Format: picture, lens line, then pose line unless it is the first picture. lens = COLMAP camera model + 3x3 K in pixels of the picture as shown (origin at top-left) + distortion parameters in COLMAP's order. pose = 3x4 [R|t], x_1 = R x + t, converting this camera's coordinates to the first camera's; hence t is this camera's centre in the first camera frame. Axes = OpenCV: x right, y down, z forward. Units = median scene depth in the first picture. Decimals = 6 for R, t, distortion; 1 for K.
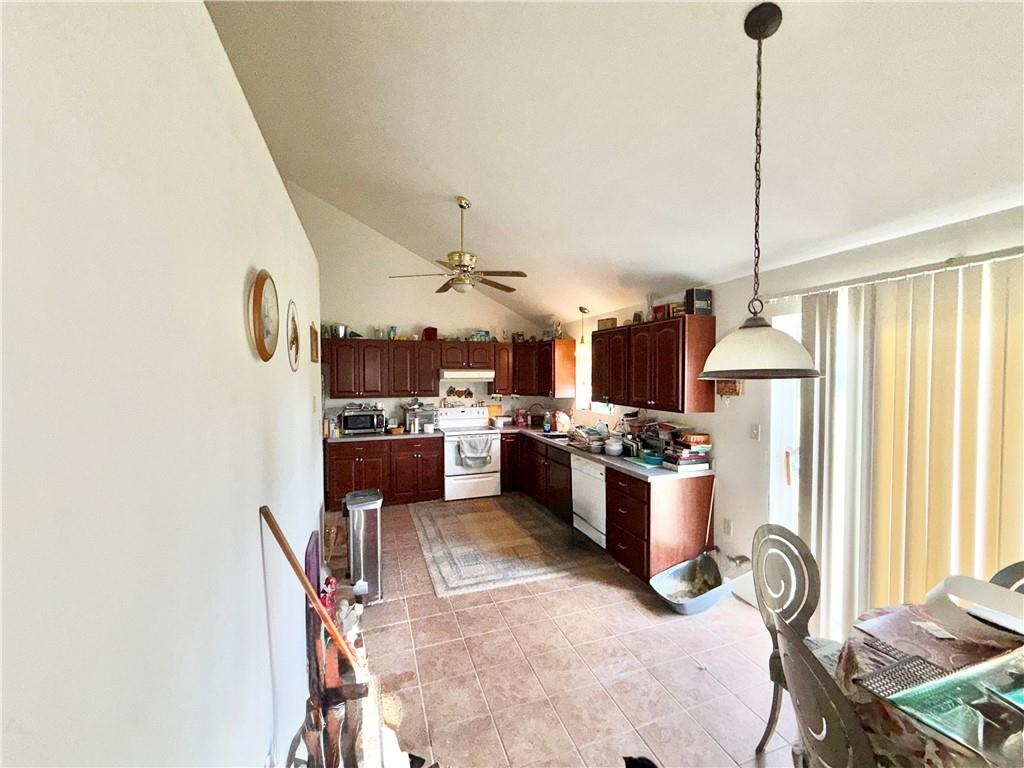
lens RADIAL K [[409.9, 0, 512.0], [0, 409.9, 384.0], [0, 0, 1]] dist [-0.001283, -0.000218]
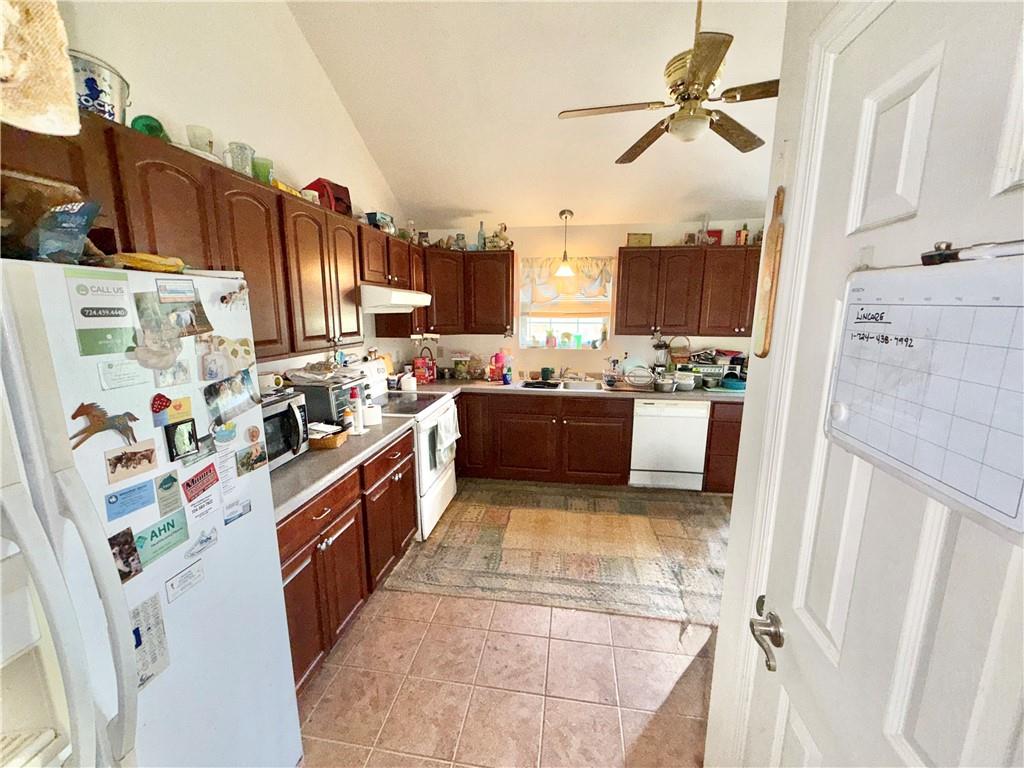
lens RADIAL K [[409.9, 0, 512.0], [0, 409.9, 384.0], [0, 0, 1]] dist [-0.001283, -0.000218]
pose [[0.470347, -0.149246, 0.869770, -0.630196], [0.015983, 0.986874, 0.160697, 0.004767], [-0.882337, -0.061682, 0.466558, 0.782518]]
